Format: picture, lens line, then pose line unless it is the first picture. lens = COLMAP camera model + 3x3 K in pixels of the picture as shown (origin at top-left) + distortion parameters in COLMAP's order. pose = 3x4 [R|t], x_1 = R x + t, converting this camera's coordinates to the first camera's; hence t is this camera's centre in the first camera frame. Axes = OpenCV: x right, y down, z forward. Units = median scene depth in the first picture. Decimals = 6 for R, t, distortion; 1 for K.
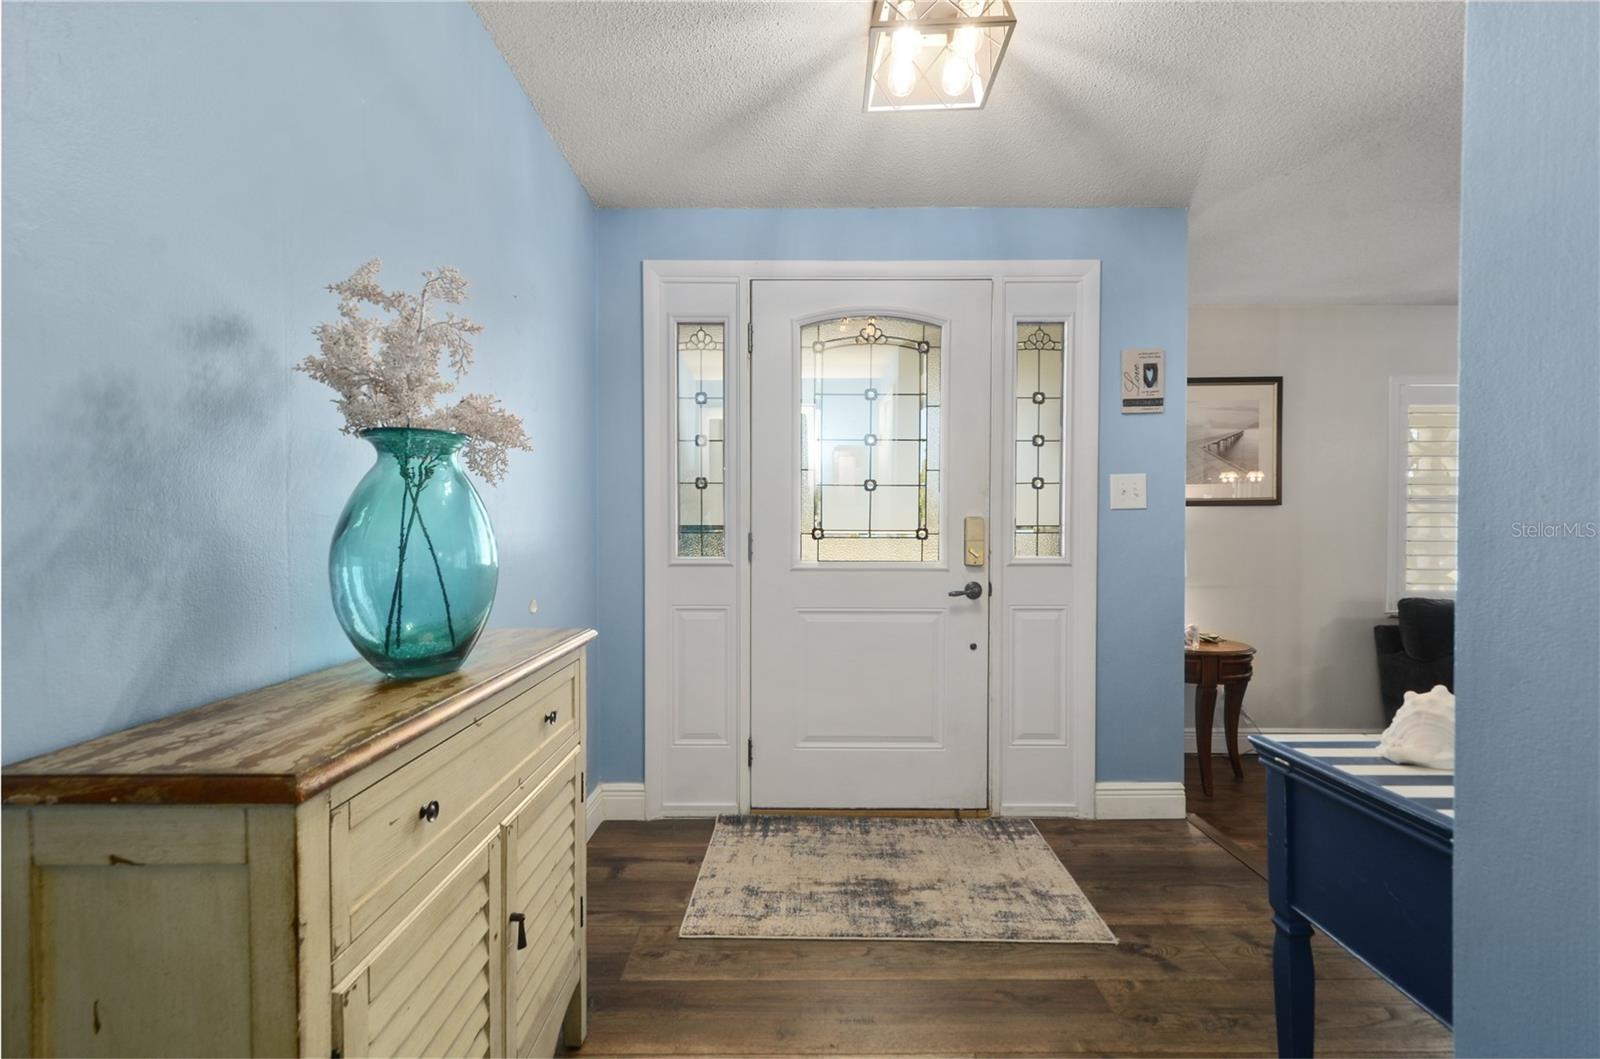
lens RADIAL K [[714.5, 0, 803.4], [0, 714.5, 537.6], [0, 0, 1]] dist [0.015494, -0.000833]
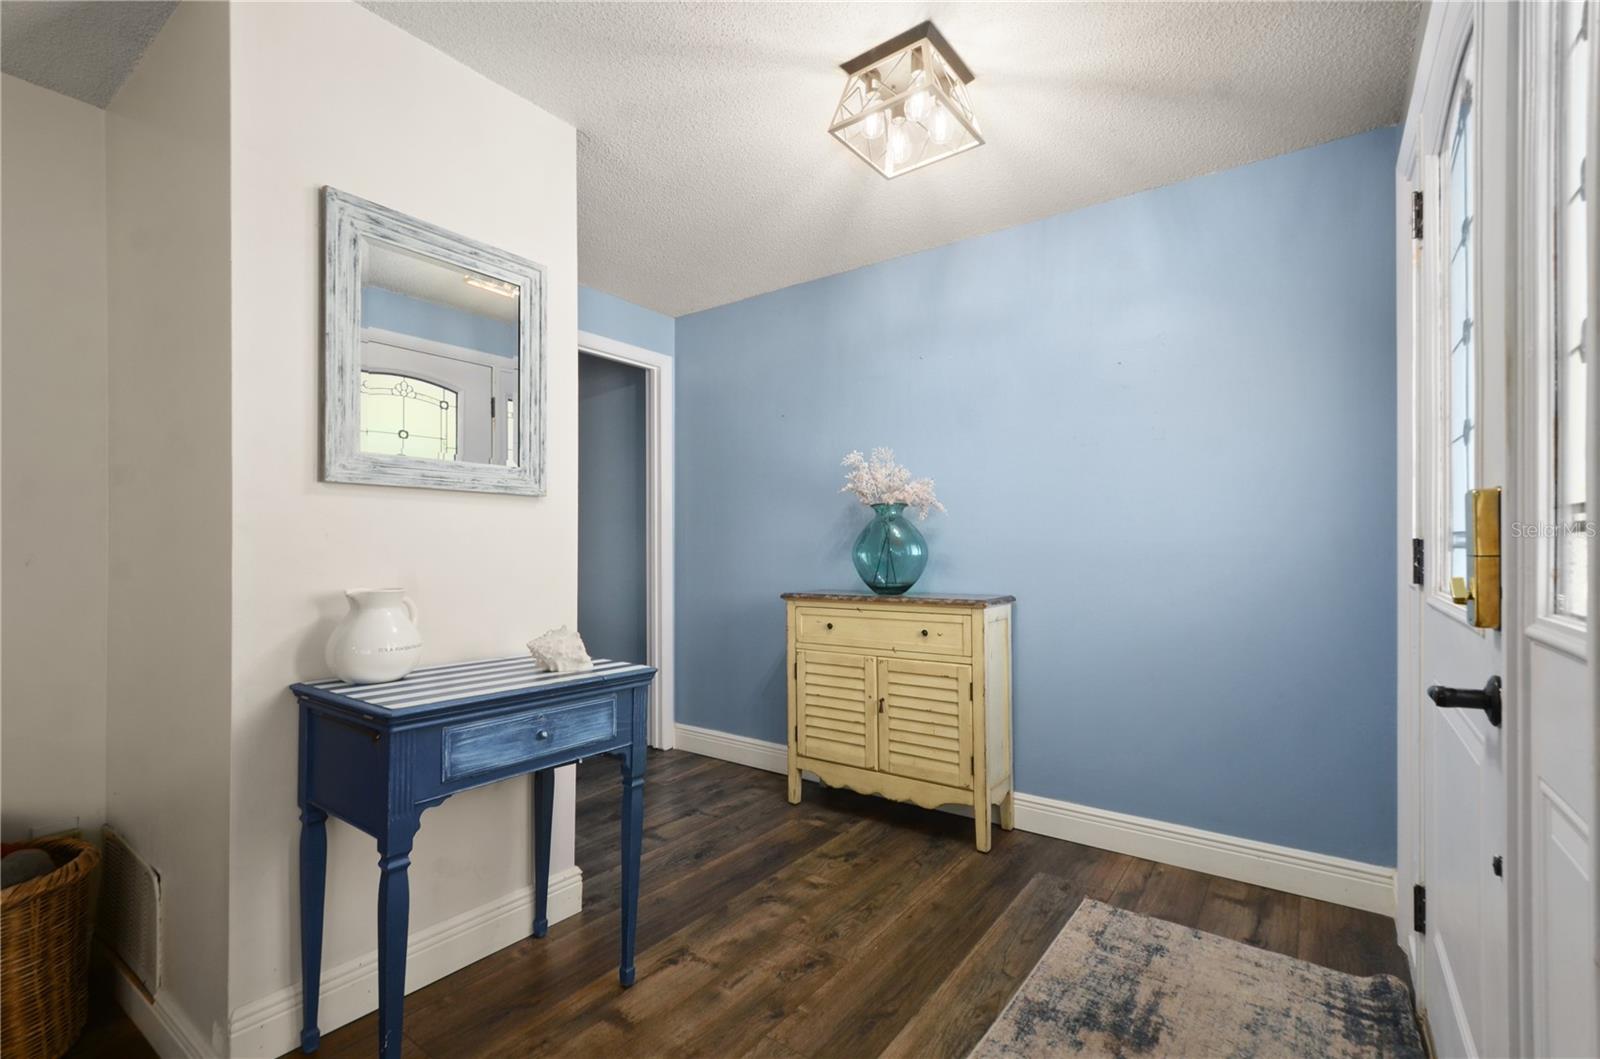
lens RADIAL K [[714.5, 0, 790.9], [0, 714.5, 543.5], [0, 0, 1]] dist [0.015494, -0.000833]
pose [[-0.613731, -0.009665, -0.789456, 0.798797], [-0.013487, 0.999907, -0.001756, 0.002339], [0.789400, 0.009570, -0.613805, 1.046796]]
